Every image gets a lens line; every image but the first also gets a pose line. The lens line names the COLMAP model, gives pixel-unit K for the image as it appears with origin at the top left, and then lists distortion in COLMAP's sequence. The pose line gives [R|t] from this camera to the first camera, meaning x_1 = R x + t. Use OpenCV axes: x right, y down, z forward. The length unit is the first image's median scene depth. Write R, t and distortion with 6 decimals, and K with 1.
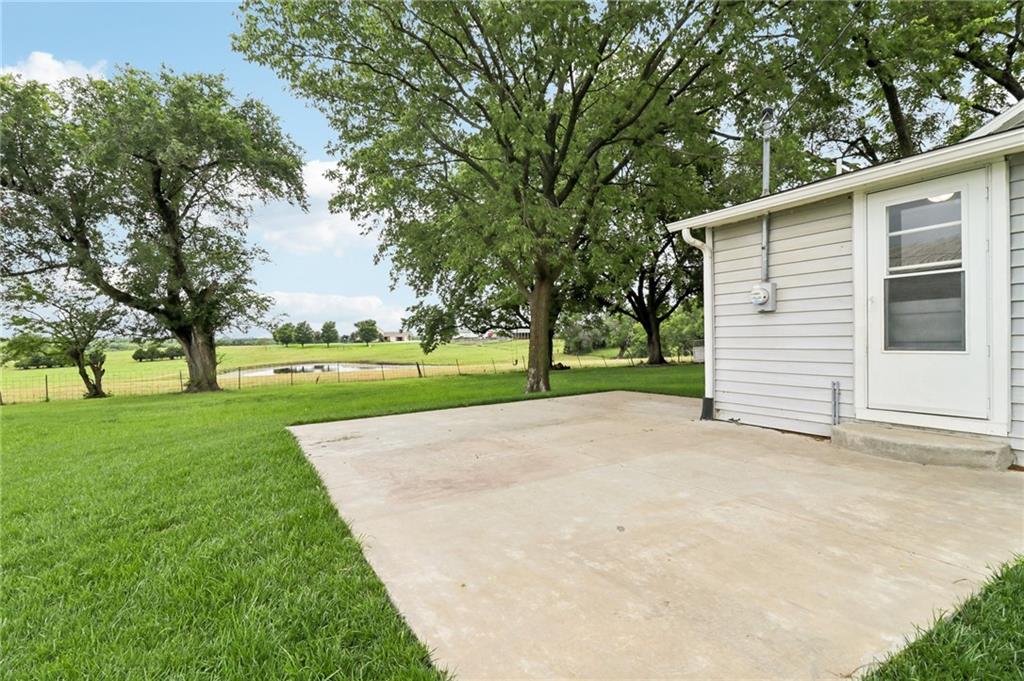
lens RADIAL K [[484.7, 0, 506.7], [0, 484.7, 340.6], [0, 0, 1]] dist [0.001583, 0.000296]
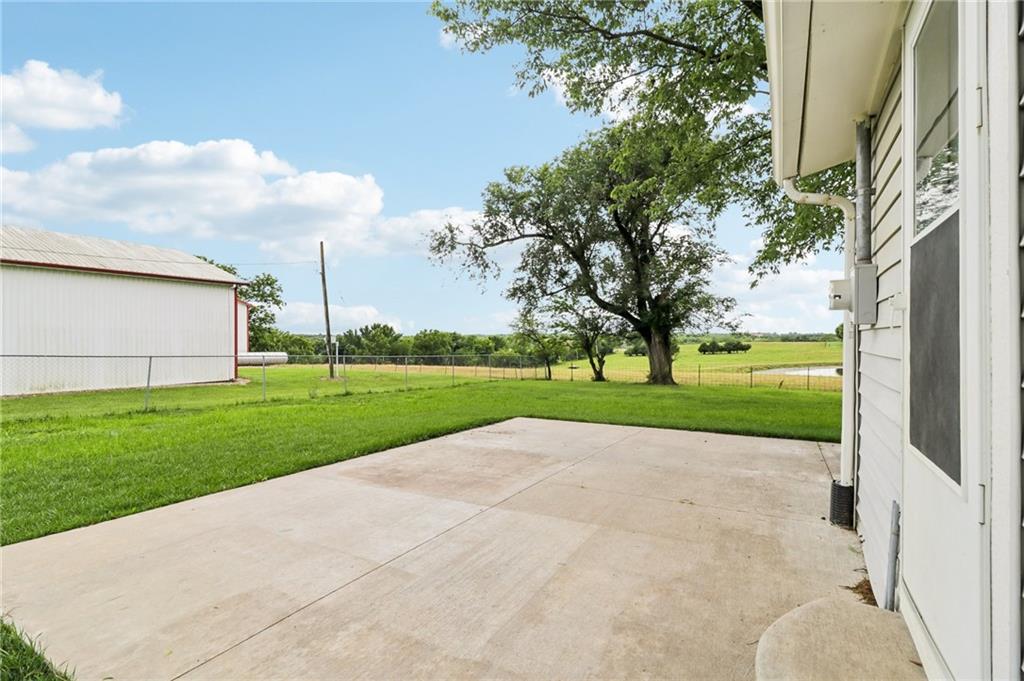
lens RADIAL K [[484.7, 0, 506.7], [0, 484.7, 340.6], [0, 0, 1]] dist [0.001583, 0.000296]
pose [[0.490986, 0.018048, -0.870980, 0.155500], [-0.010260, 0.999836, 0.014935, -0.009484], [0.871107, 0.001604, 0.491091, 0.091896]]
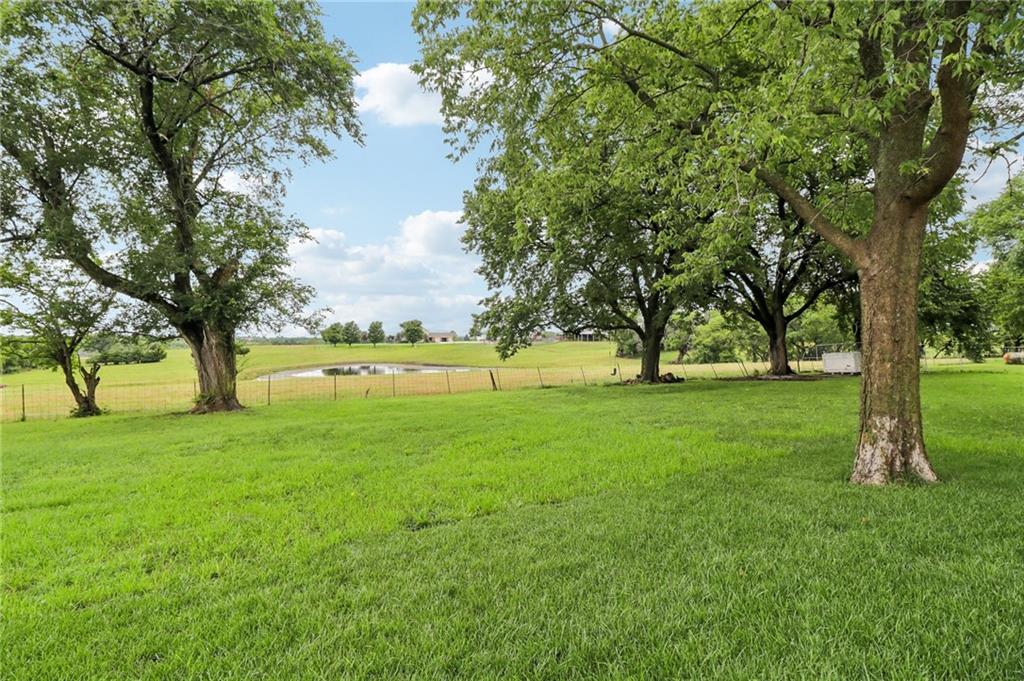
lens RADIAL K [[476.8, 0, 503.1], [0, 476.8, 334.1], [0, 0, 1]] dist [-0.001916, -0.015734]
pose [[0.996101, 0.007514, -0.087905, -0.105578], [-0.008958, 0.999831, -0.016050, -0.001961], [0.087769, 0.016775, 0.996000, 0.253037]]
